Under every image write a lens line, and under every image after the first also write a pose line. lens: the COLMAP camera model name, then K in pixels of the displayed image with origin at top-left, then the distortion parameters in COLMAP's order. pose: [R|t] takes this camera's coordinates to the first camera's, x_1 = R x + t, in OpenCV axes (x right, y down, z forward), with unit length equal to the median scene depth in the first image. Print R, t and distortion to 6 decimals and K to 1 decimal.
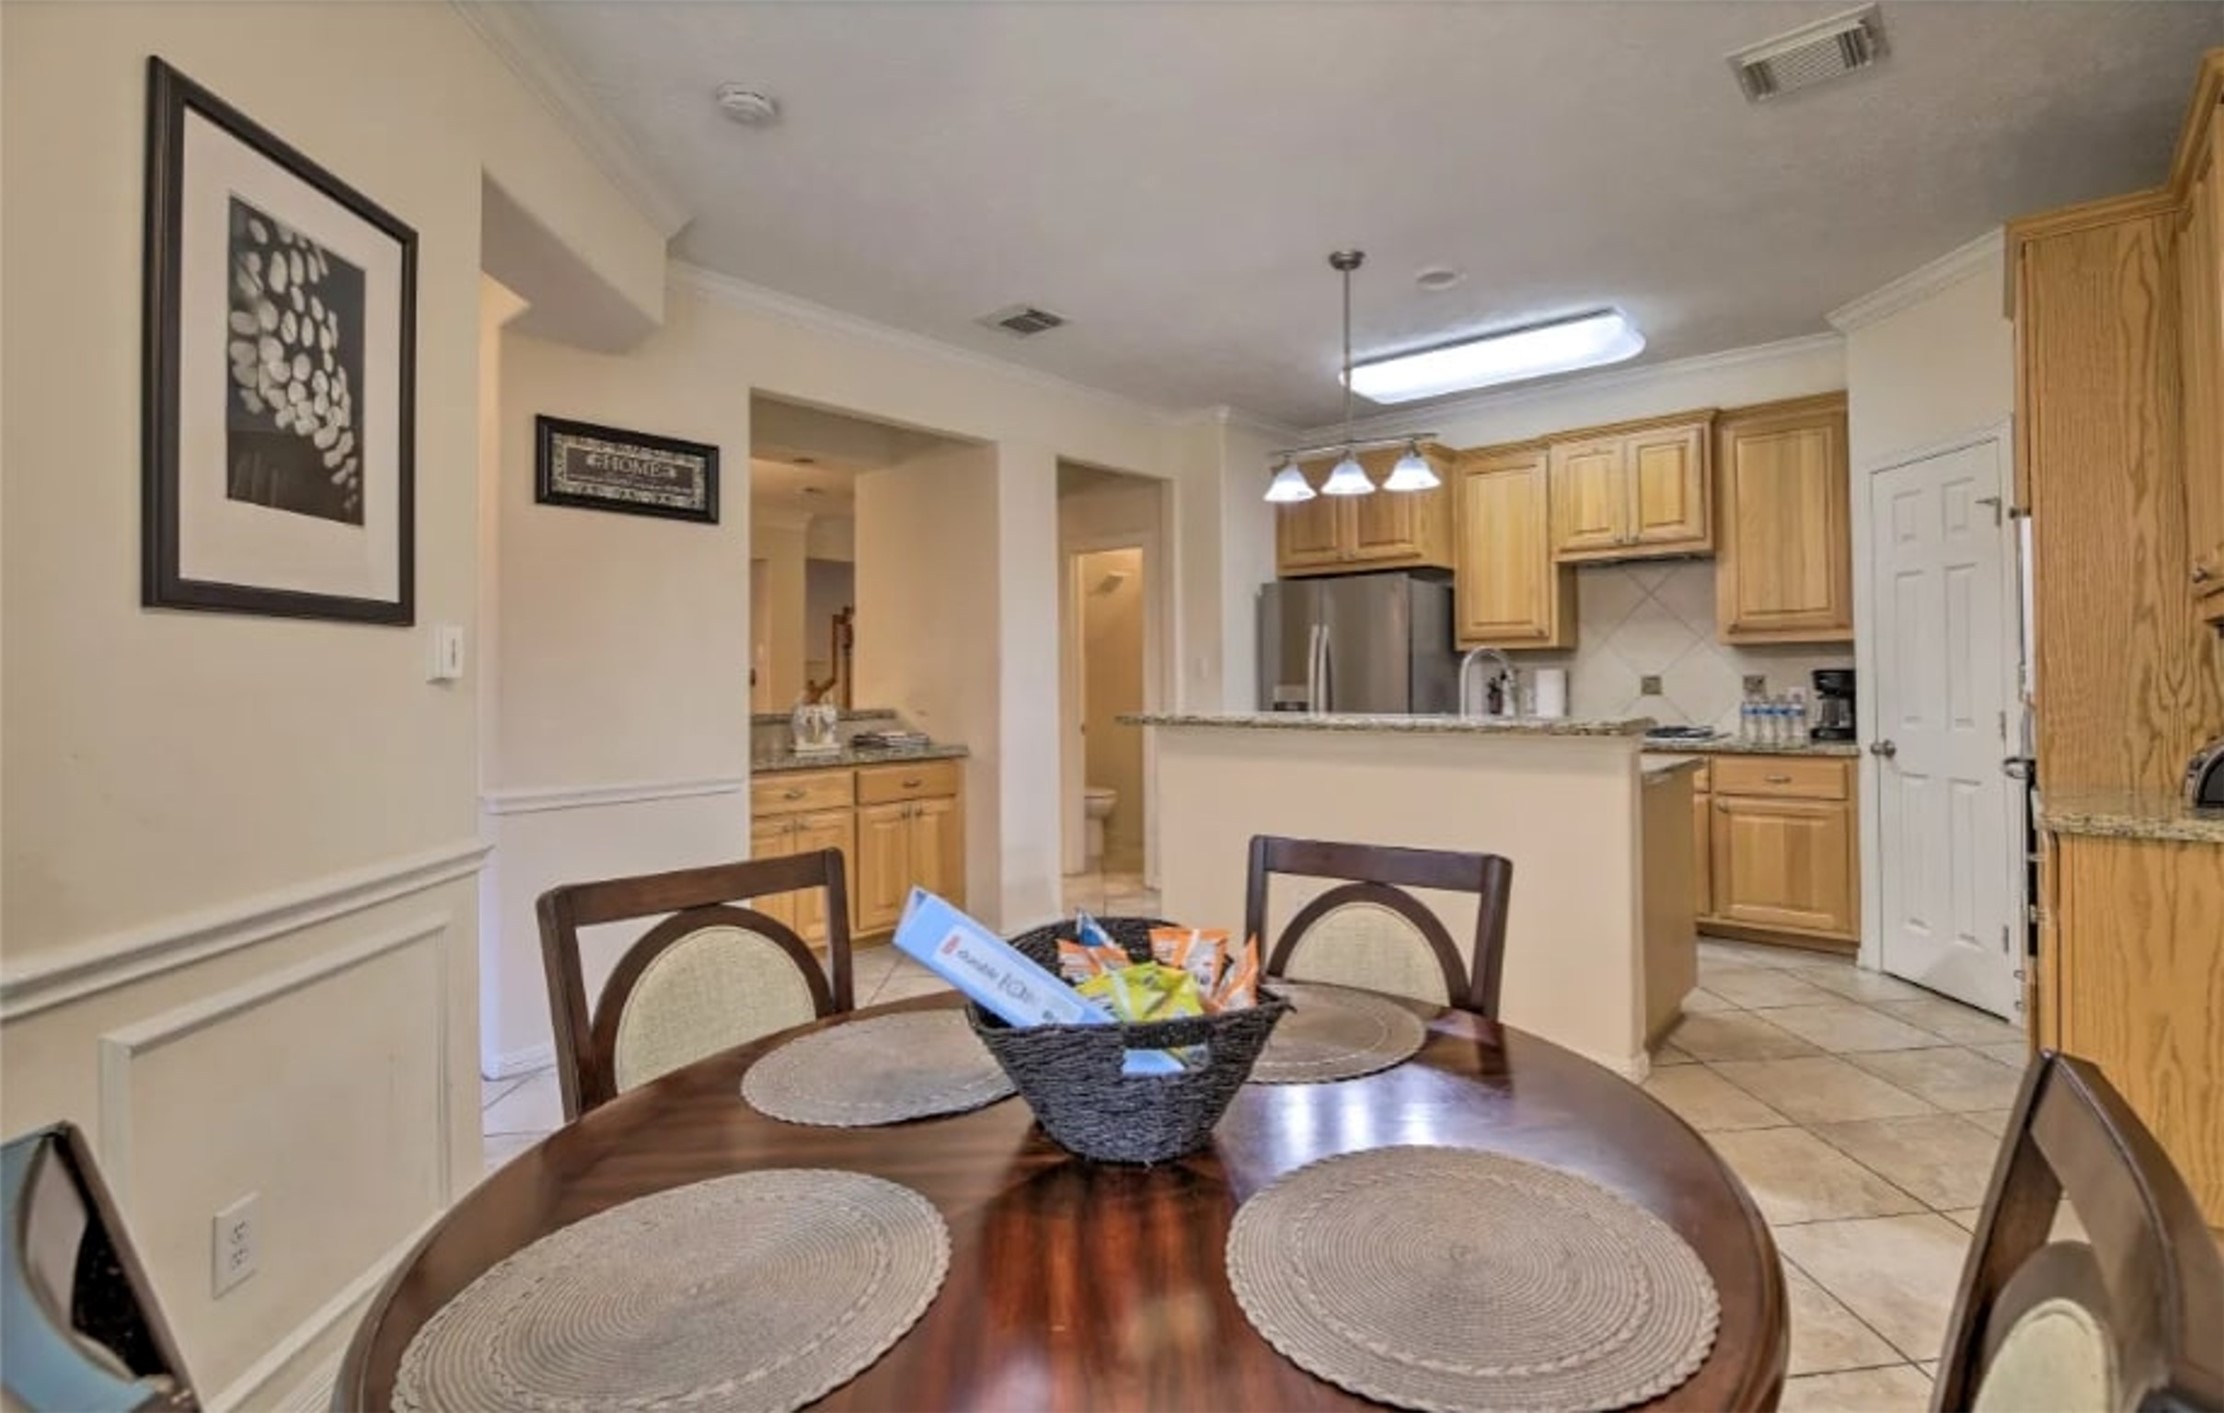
lens RADIAL K [[1566.2, 0, 1113.7], [0, 1566.2, 712.7], [0, 0, 1]] dist [0.001541, 0.002020]
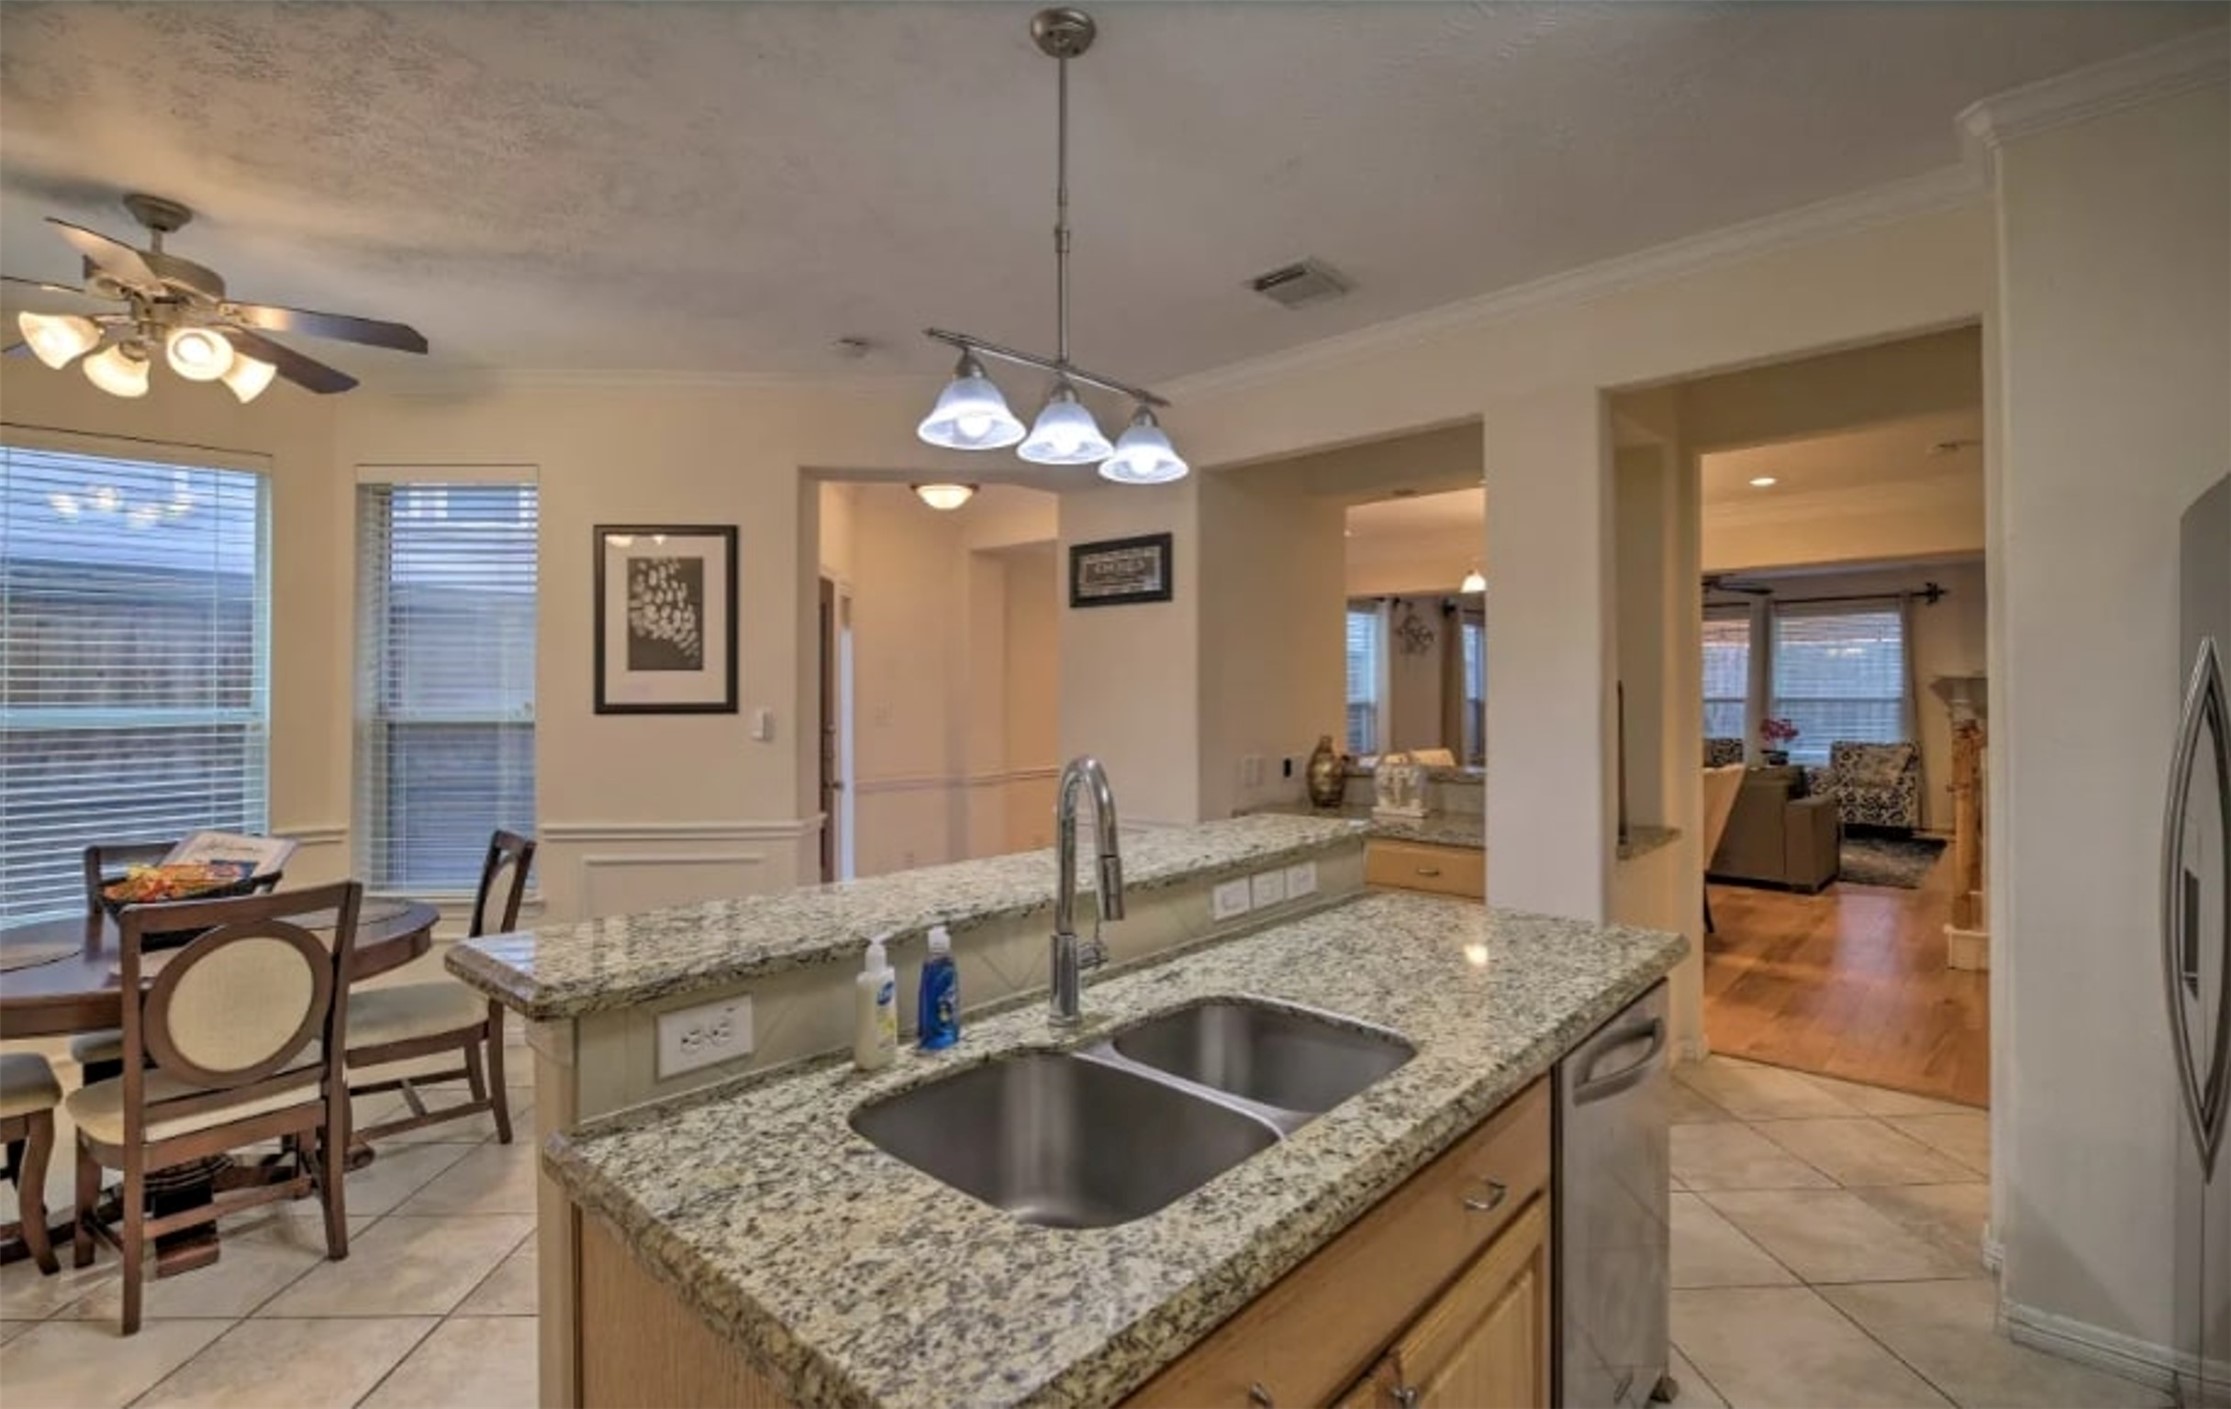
lens RADIAL K [[1027.0, 0, 1099.9], [0, 1027.0, 694.0], [0, 0, 1]] dist [-0.004084, 0.000259]
pose [[-0.209299, 0.022008, -0.977604, 0.402186], [0.006001, 0.999757, 0.021222, -0.052722], [0.977833, -0.001425, -0.209380, 0.876146]]
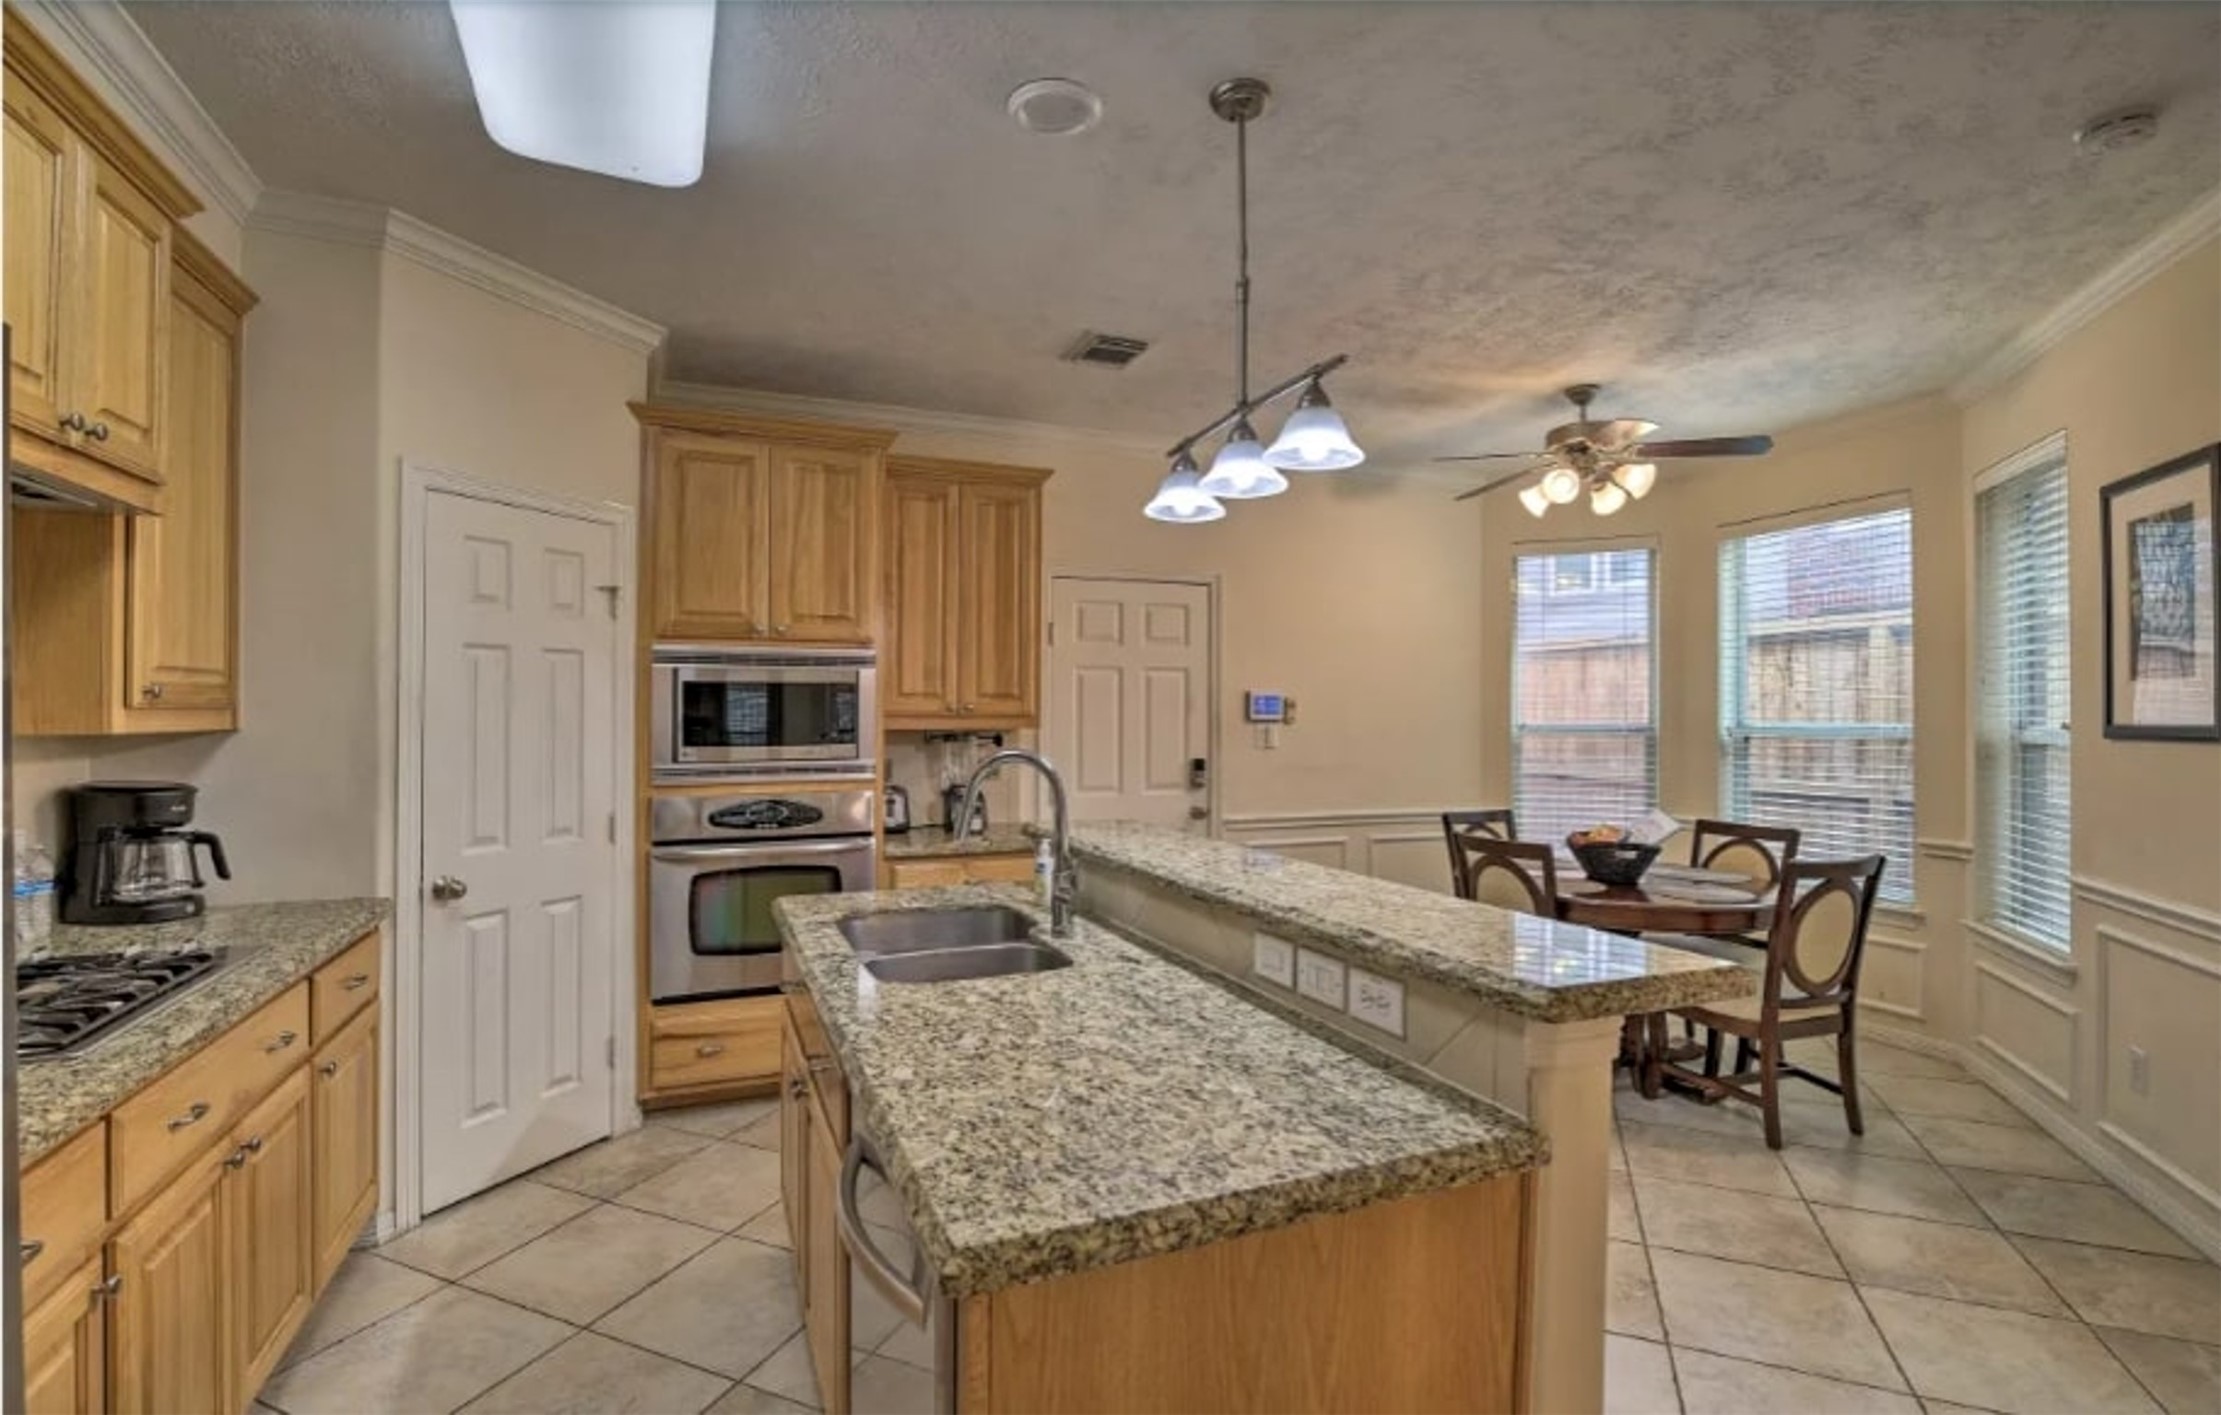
lens RADIAL K [[1019.4, 0, 1107.1], [0, 1019.4, 709.7], [0, 0, 1]] dist [-0.004064, -0.000333]
pose [[-0.805286, 0.018147, 0.592608, 0.013950], [0.012992, 0.999832, -0.012962, -0.043862], [-0.592744, -0.002739, -0.805386, 1.059861]]
